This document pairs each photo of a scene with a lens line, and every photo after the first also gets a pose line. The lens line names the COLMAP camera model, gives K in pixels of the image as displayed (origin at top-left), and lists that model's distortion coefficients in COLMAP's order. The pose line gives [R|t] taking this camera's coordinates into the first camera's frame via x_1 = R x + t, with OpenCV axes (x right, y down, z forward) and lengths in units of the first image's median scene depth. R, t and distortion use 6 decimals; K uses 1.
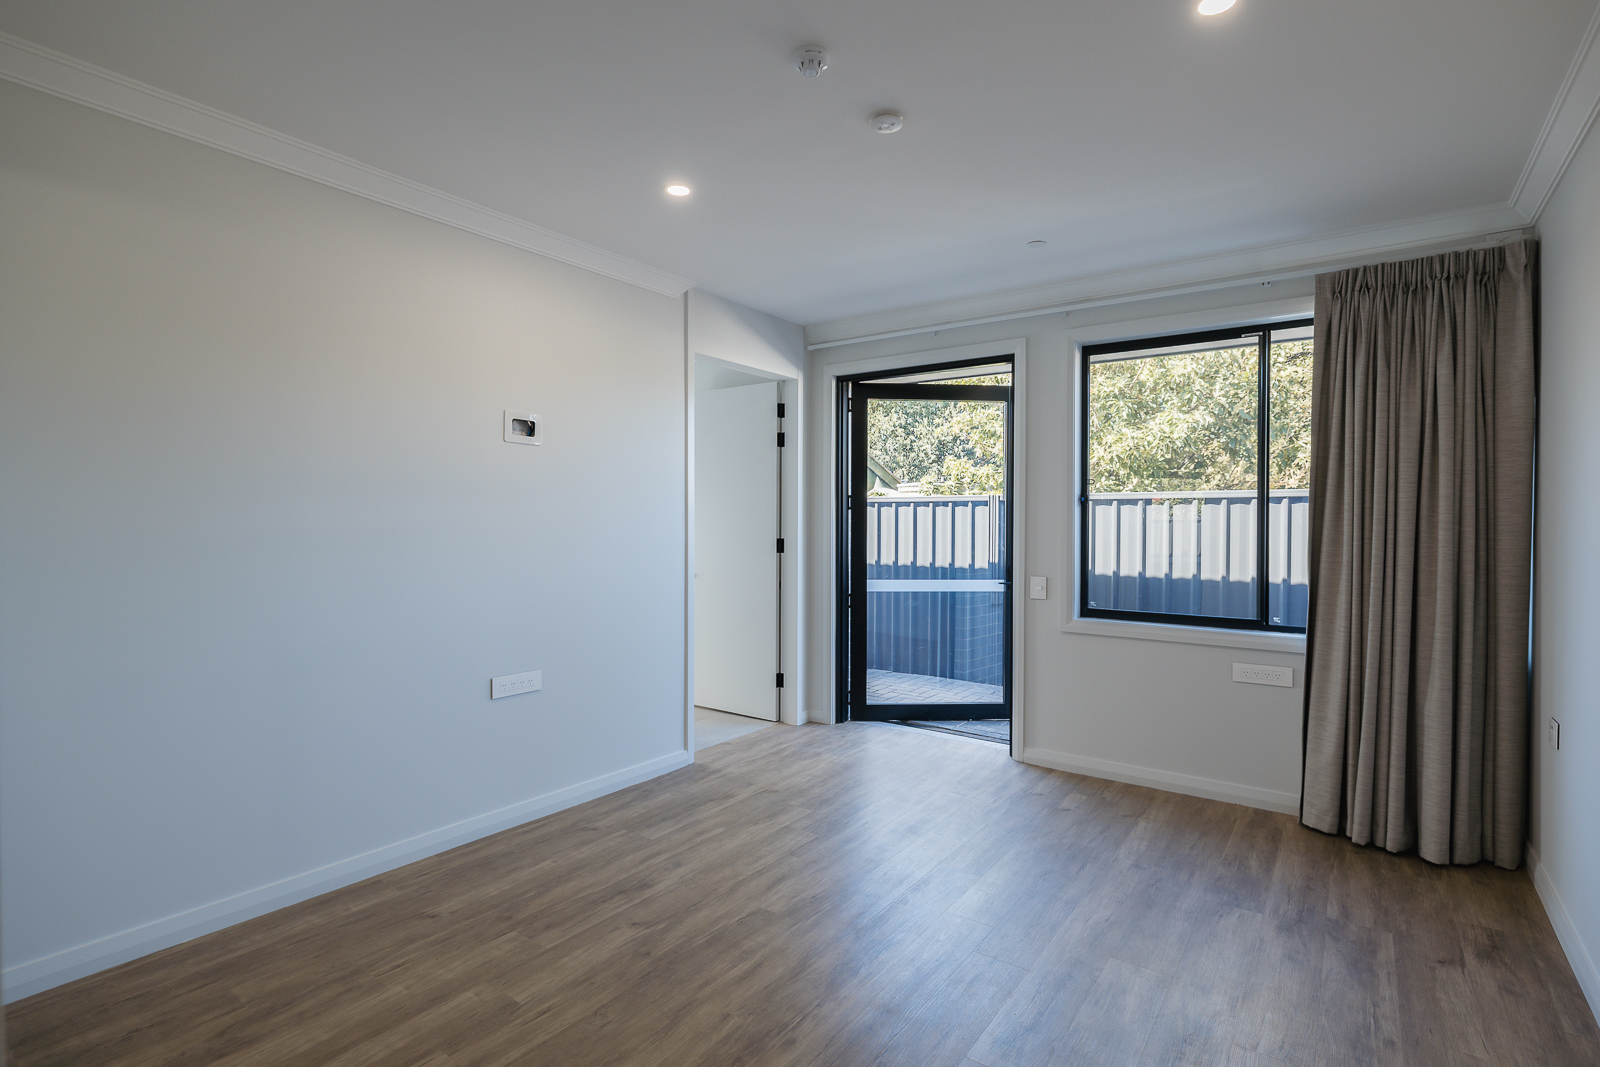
lens RADIAL K [[765.4, 0, 792.3], [0, 765.4, 531.2], [0, 0, 1]] dist [-0.000047, 0.000031]
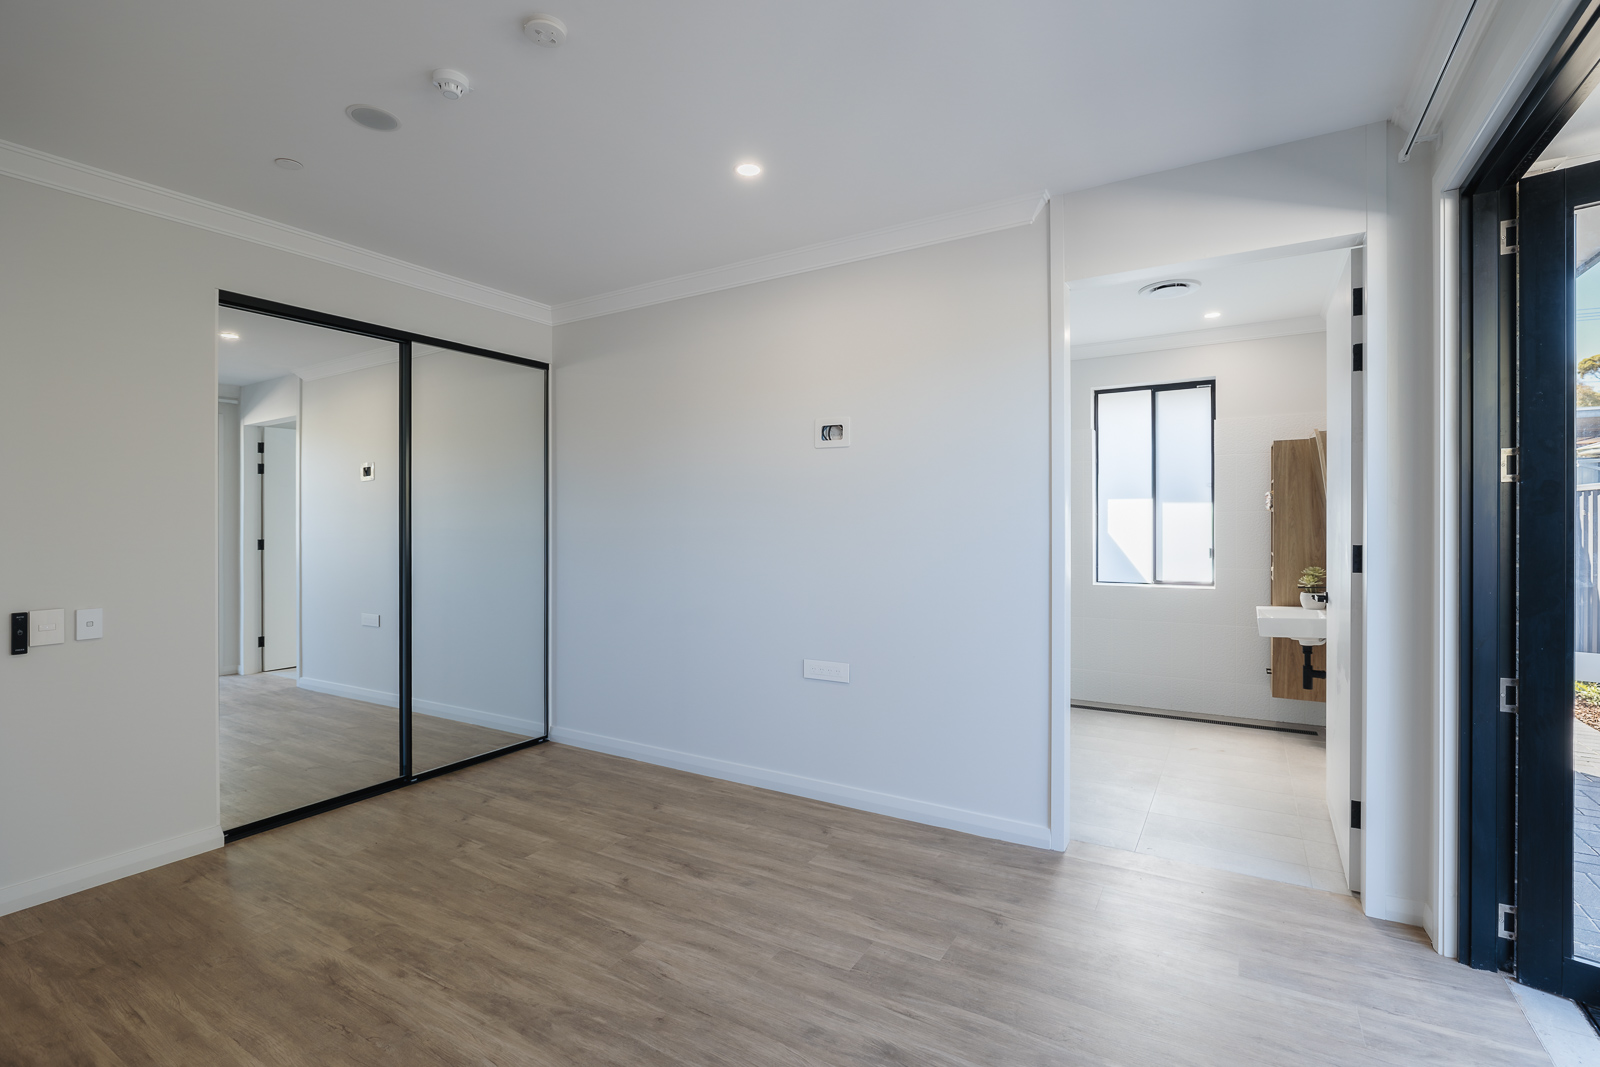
lens RADIAL K [[723.1, 0, 793.6], [0, 723.1, 528.7], [0, 0, 1]] dist [-0.014350, 0.000686]
pose [[0.103818, 0.000370, -0.994596, 0.732015], [-0.004704, 0.999989, -0.000119, 0.000208], [0.994585, 0.004690, 0.103818, 0.959136]]
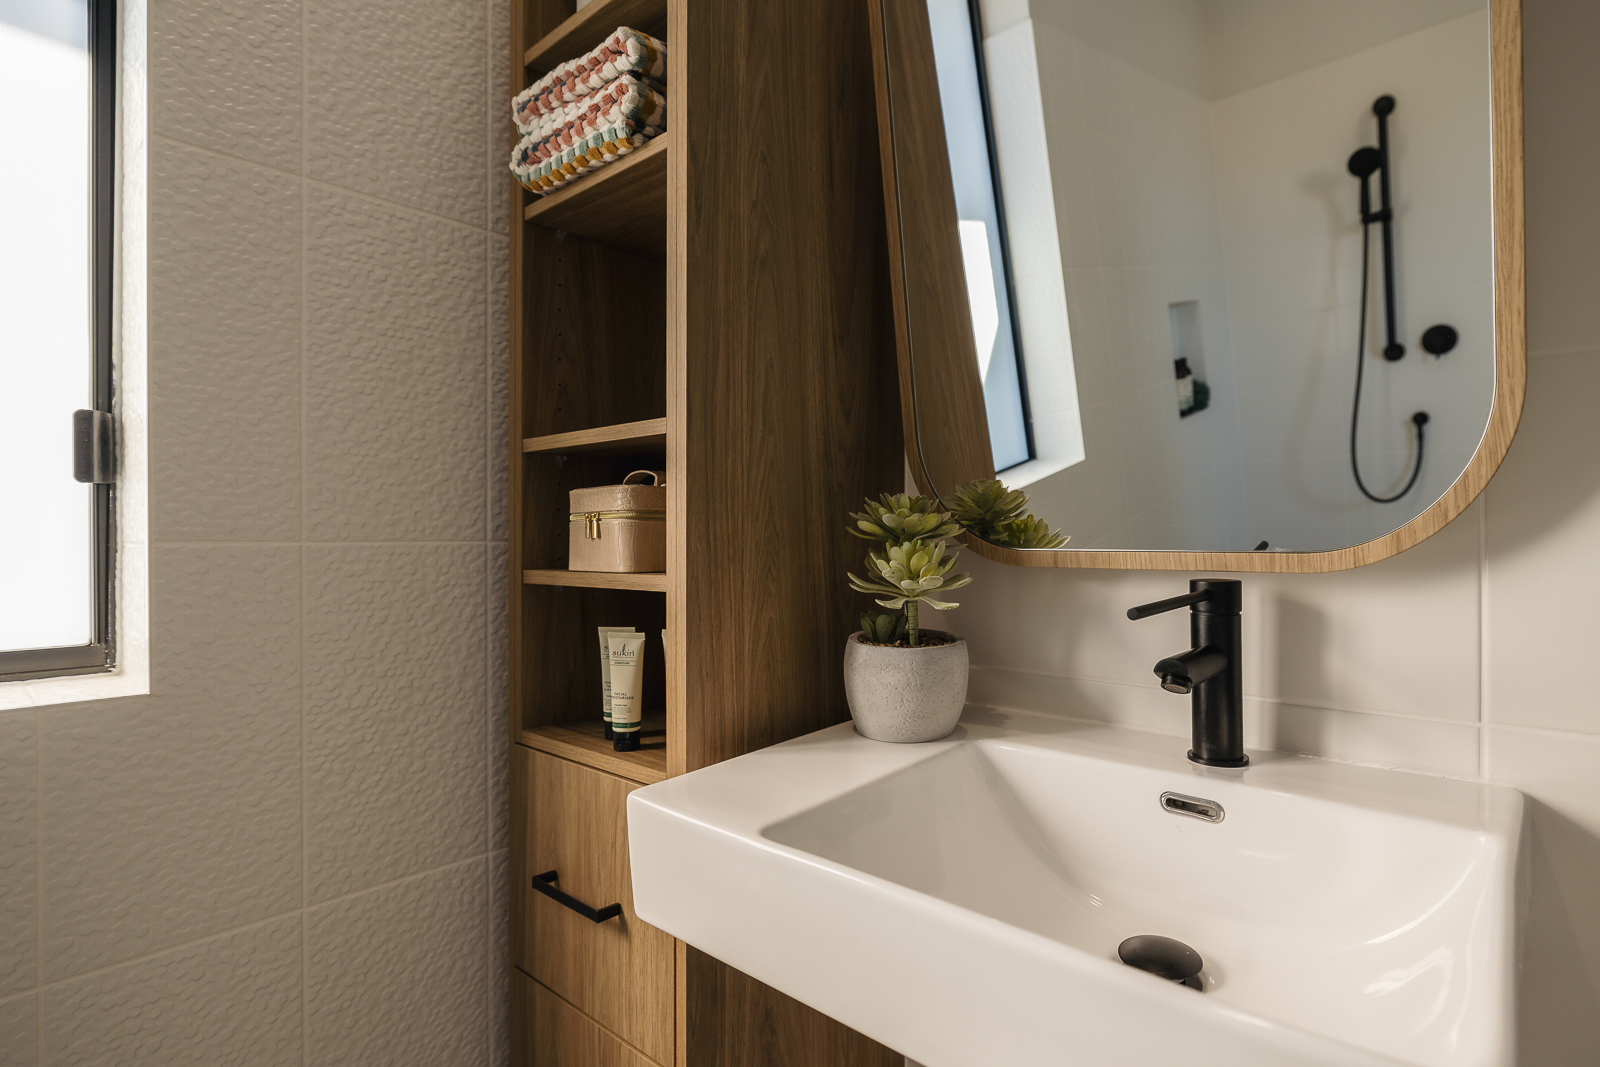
lens RADIAL K [[811.2, 0, 874.9], [0, 811.2, 538.1], [0, 0, 1]] dist [-0.003587, 0.000594]
pose [[0.999407, -0.011468, -0.032473, -0.583050], [0.010766, 0.999706, -0.021727, 0.092763], [0.032713, 0.021364, 0.999236, 1.854301]]
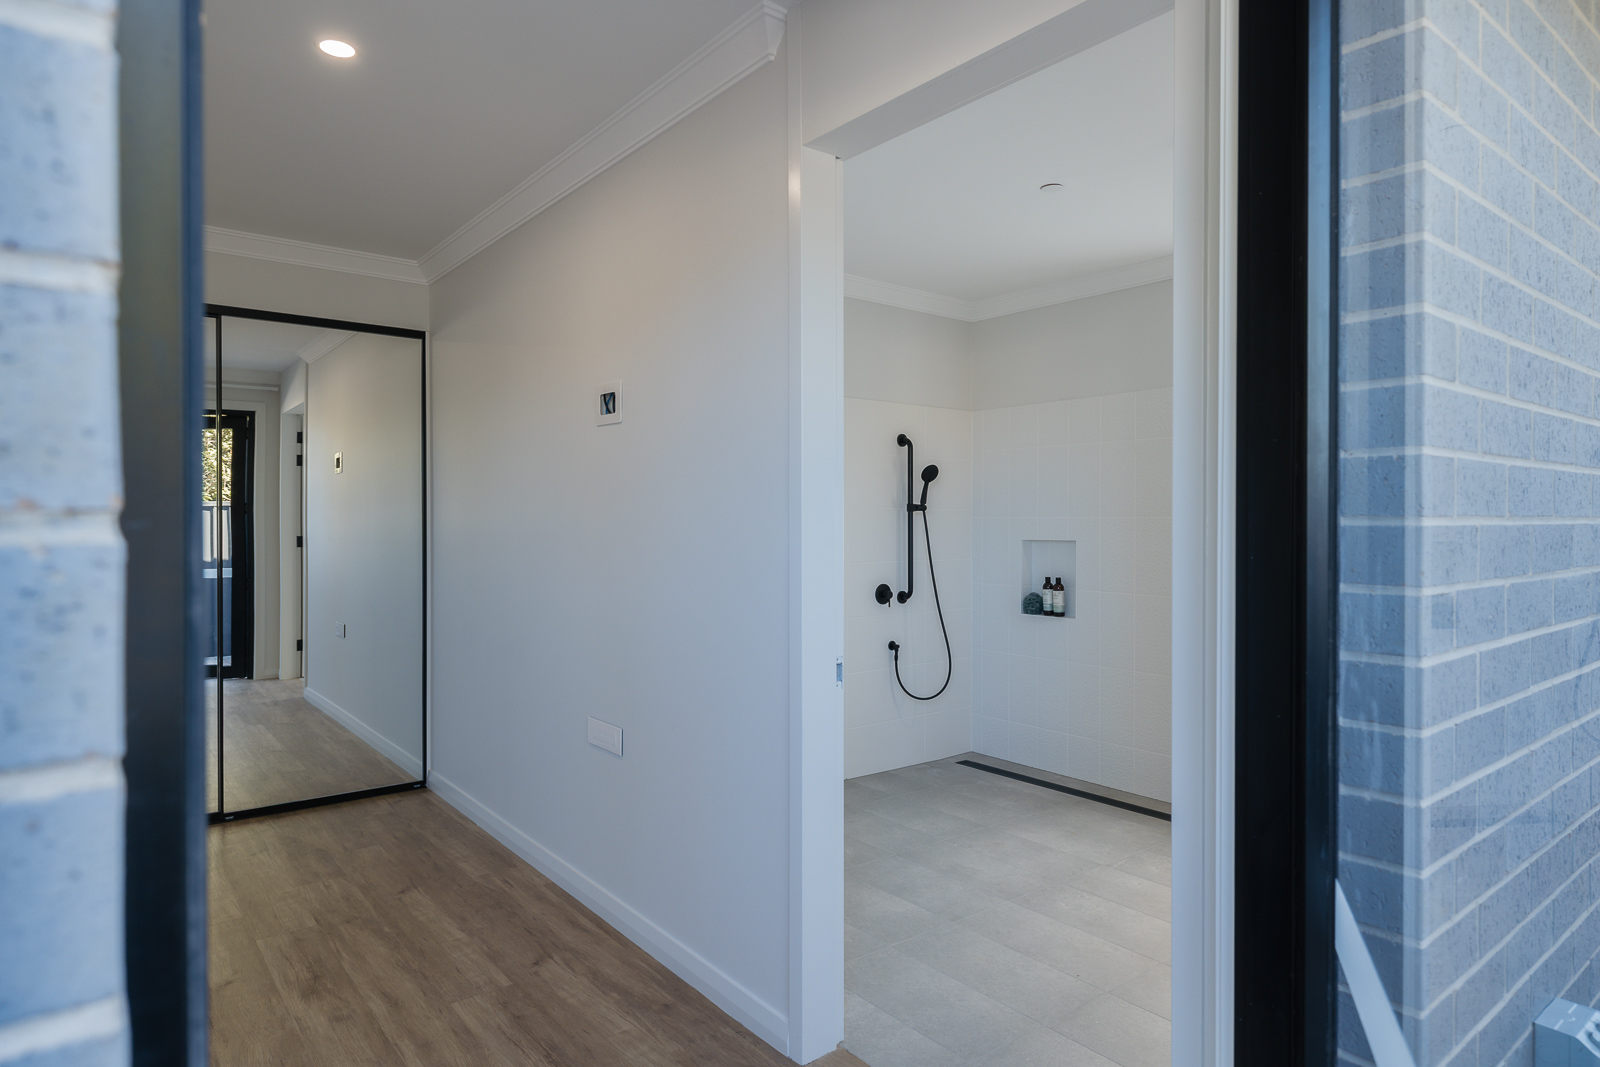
lens RADIAL K [[904.6, 0, 787.5], [0, 904.6, 529.5], [0, 0, 1]] dist [0.015232, -0.003794]
pose [[-0.247906, 0.003224, -0.968779, 0.546855], [-0.016279, 0.999839, 0.007493, -0.020919], [0.968647, 0.017628, -0.247813, 1.584009]]
